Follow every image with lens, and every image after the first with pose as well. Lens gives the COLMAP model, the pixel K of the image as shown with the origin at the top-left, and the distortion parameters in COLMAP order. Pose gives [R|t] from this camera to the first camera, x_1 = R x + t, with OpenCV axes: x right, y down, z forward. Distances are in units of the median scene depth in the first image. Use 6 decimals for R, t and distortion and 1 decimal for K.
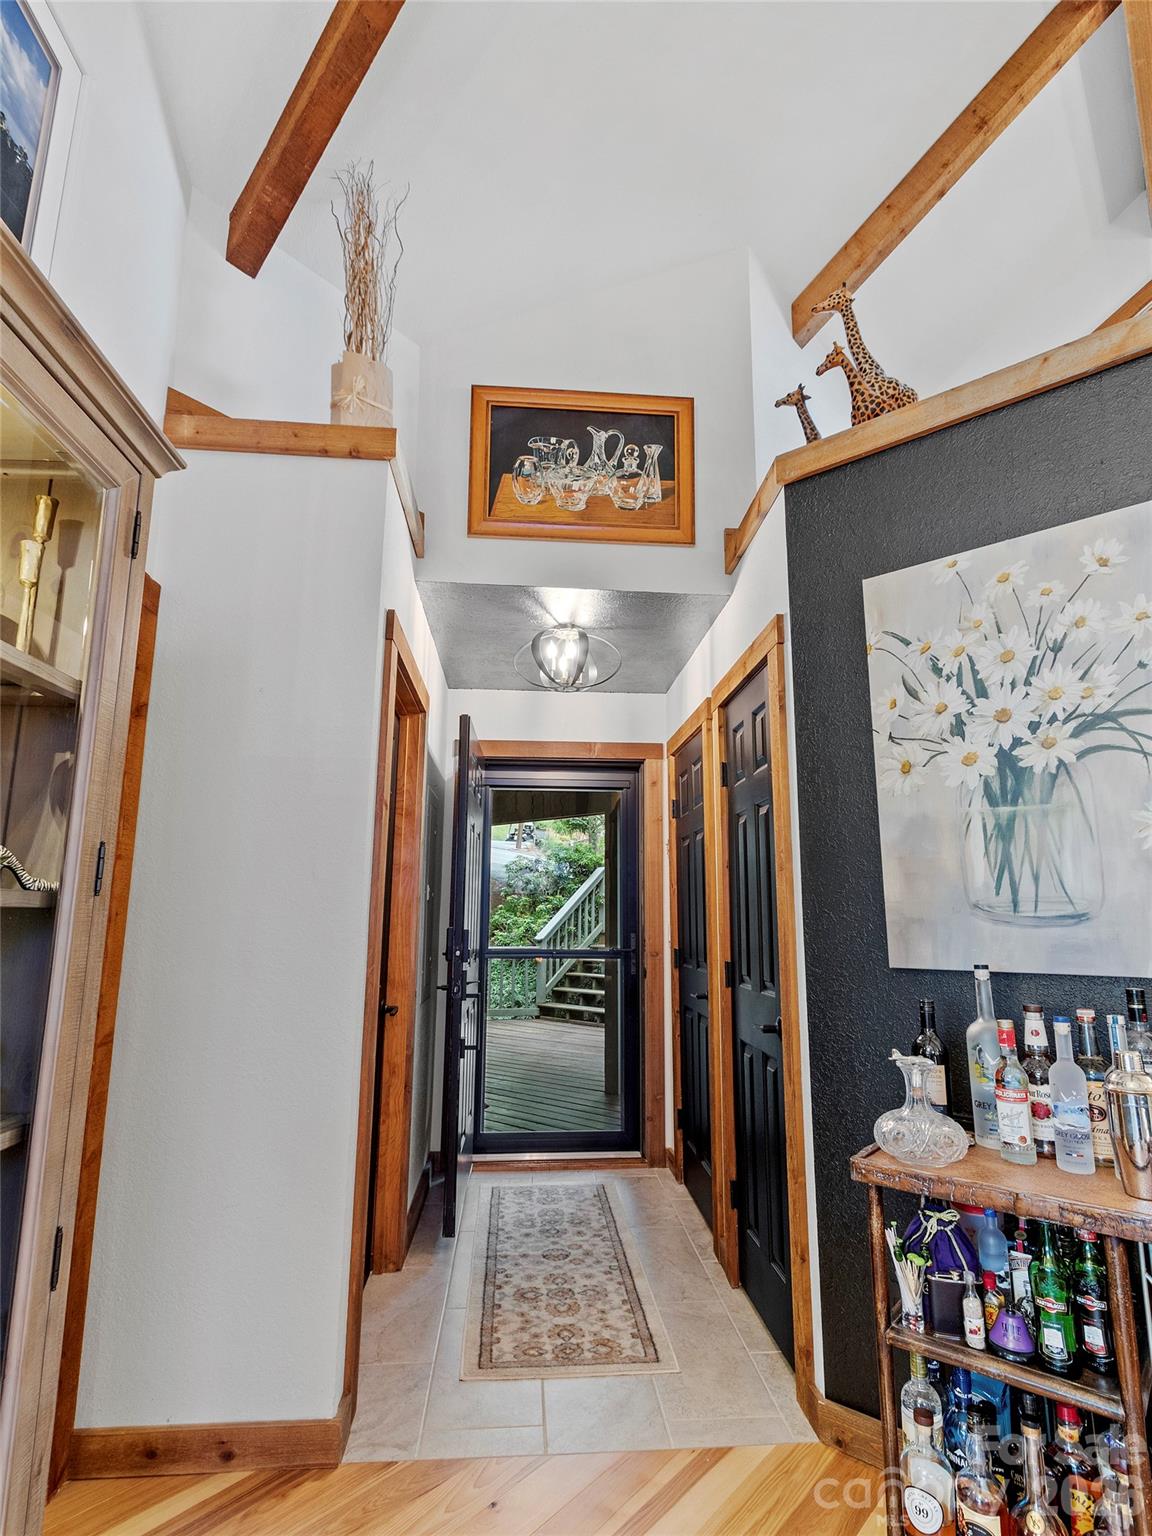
lens RADIAL K [[795.8, 0, 547.3], [0, 795.8, 780.4], [0, 0, 1]] dist [0.012046, -0.004070]
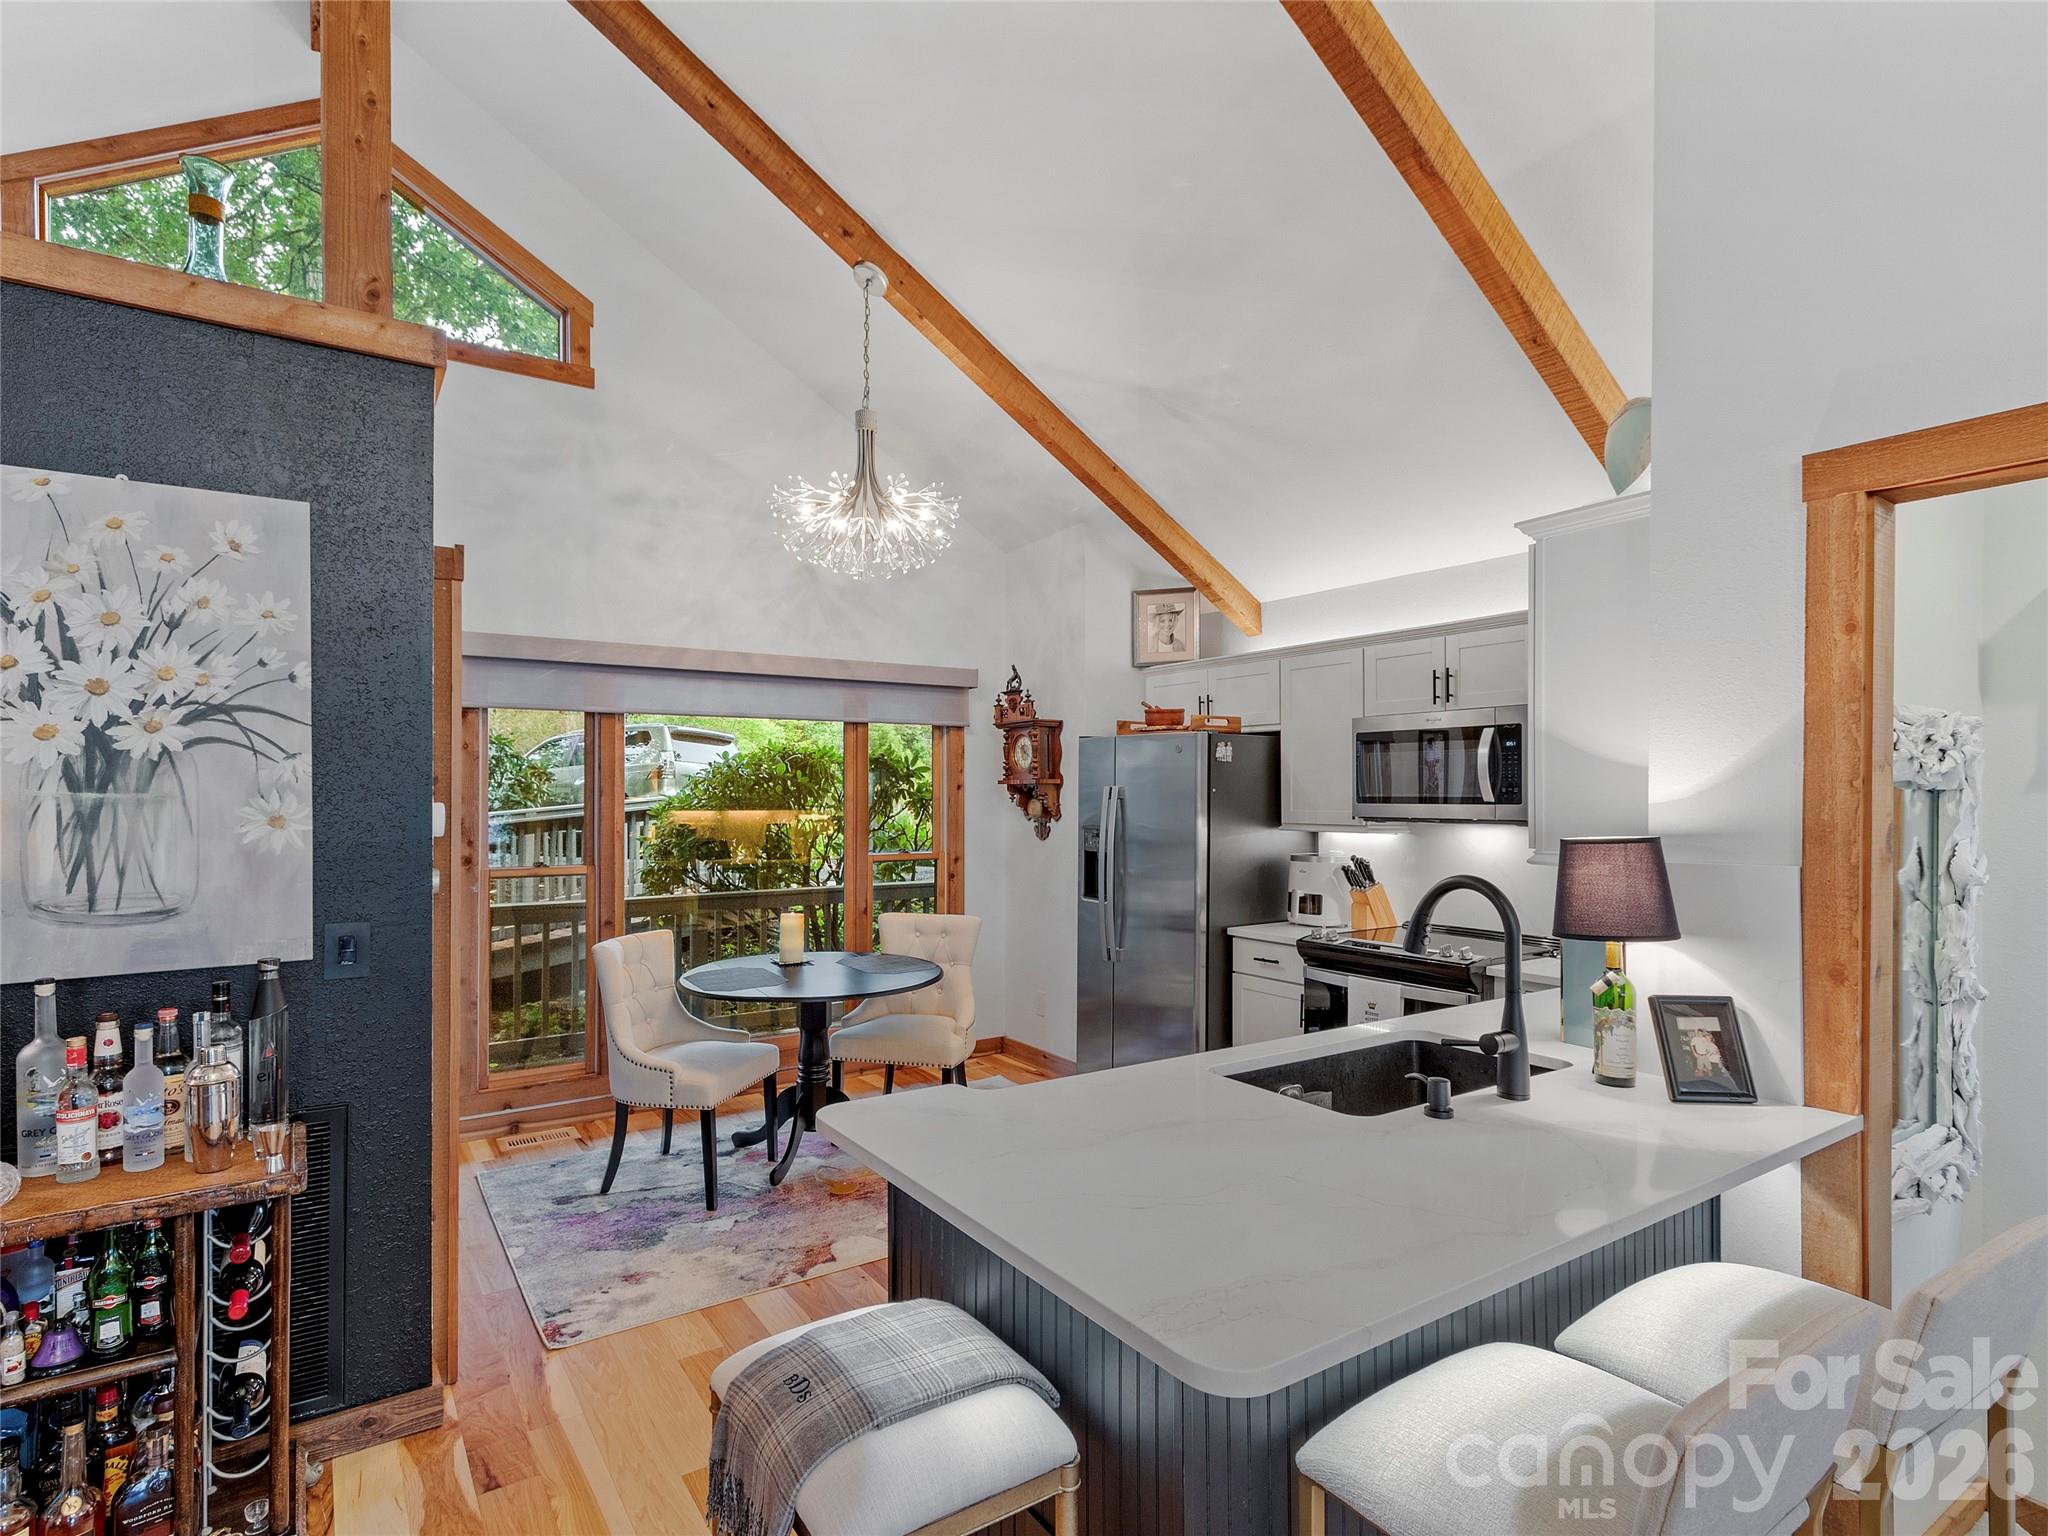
lens RADIAL K [[1061.1, 0, 1040.8], [0, 1061.1, 798.8], [0, 0, 1]] dist [0.012046, -0.004070]
pose [[0.246493, -0.013516, 0.969050, -0.322301], [-0.165114, 0.984699, 0.055733, -0.208827], [-0.954976, -0.173741, 0.240489, -0.294994]]
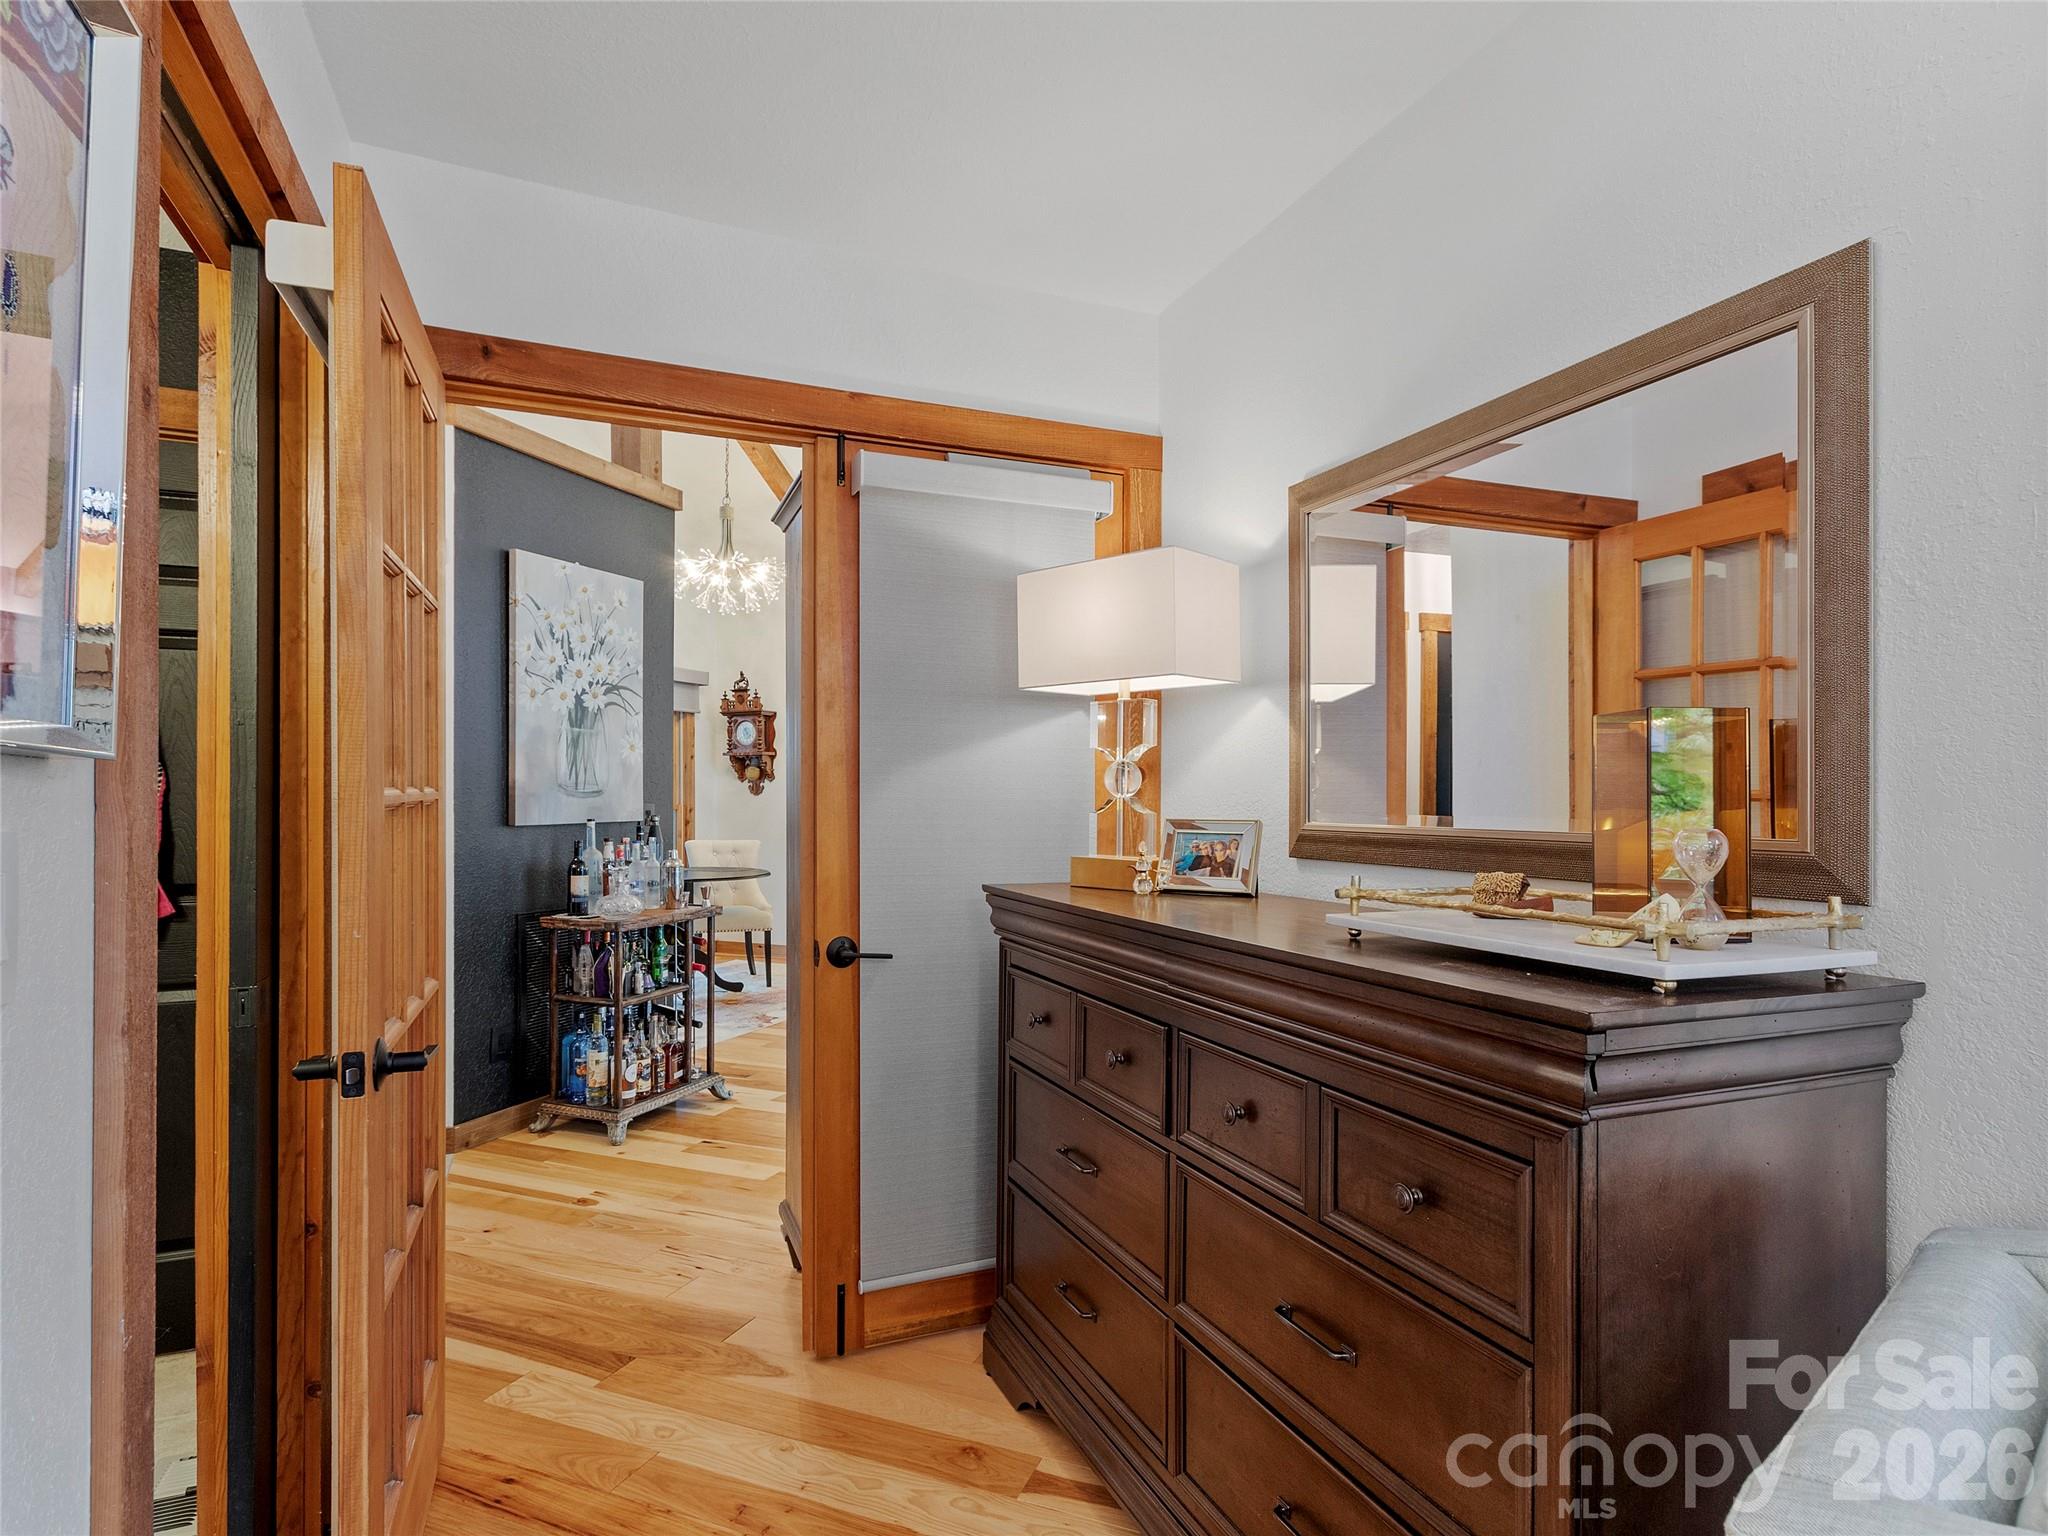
lens RADIAL K [[1061.1, 0, 1027.9], [0, 1061.1, 785.1], [0, 0, 1]] dist [0.012046, -0.004070]
pose [[-0.320997, 0.002133, 0.947078, -1.966540], [-0.164621, 0.984649, -0.058014, 0.131526], [-0.932663, -0.174531, -0.315718, 0.841003]]
